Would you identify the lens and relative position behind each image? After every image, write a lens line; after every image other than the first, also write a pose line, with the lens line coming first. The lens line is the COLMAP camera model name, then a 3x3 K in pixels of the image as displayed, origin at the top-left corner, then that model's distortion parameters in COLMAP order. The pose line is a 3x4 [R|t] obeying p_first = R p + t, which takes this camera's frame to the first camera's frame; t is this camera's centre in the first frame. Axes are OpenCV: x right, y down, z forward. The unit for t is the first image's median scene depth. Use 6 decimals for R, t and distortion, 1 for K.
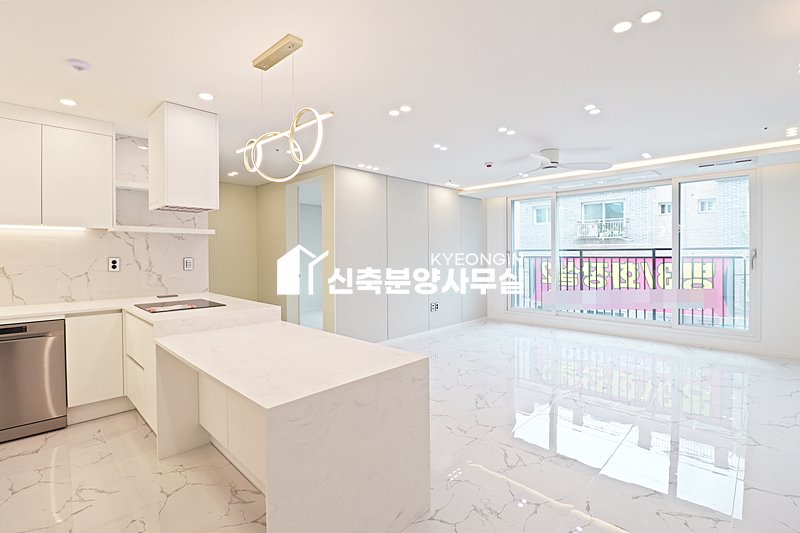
lens RADIAL K [[369.5, 0, 403.8], [0, 369.5, 258.0], [0, 0, 1]] dist [-0.007791, -0.009213]
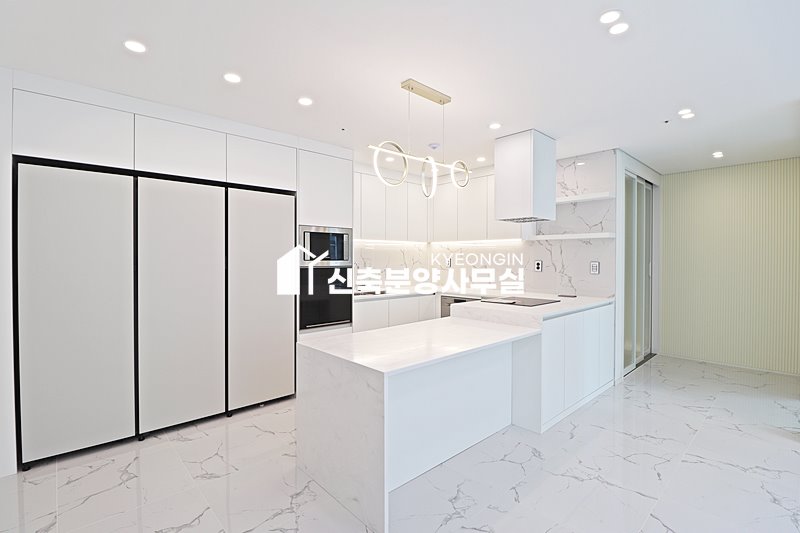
lens RADIAL K [[369.5, 0, 399.4], [0, 369.5, 262.9], [0, 0, 1]] dist [-0.007791, -0.009213]
pose [[-0.059819, 0.016545, -0.998072, 0.503515], [-0.011802, 0.999781, 0.017280, -0.009775], [0.998139, 0.012813, -0.059610, 0.566595]]
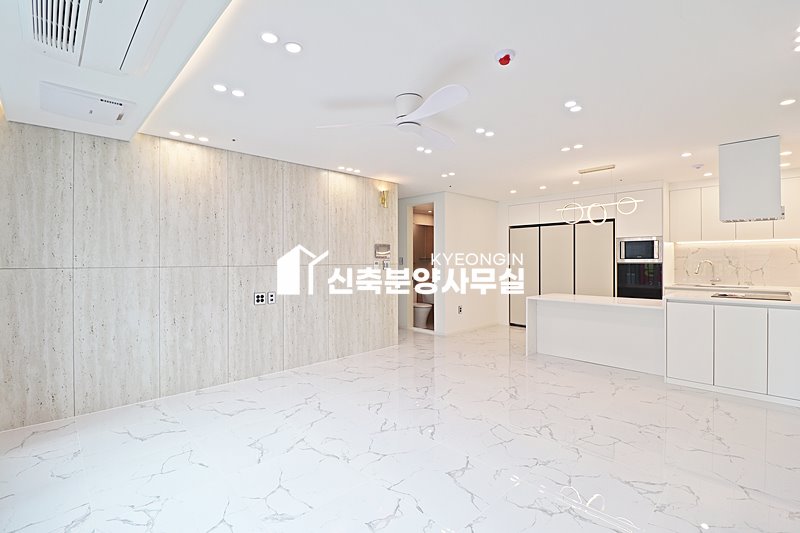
lens RADIAL K [[369.5, 0, 399.5], [0, 369.5, 256.9], [0, 0, 1]] dist [-0.007791, -0.009213]
pose [[-0.999190, 0.009302, 0.039147, 0.453505], [0.009419, 0.999952, 0.002797, -0.018977], [-0.039119, 0.003164, -0.999230, 1.920122]]
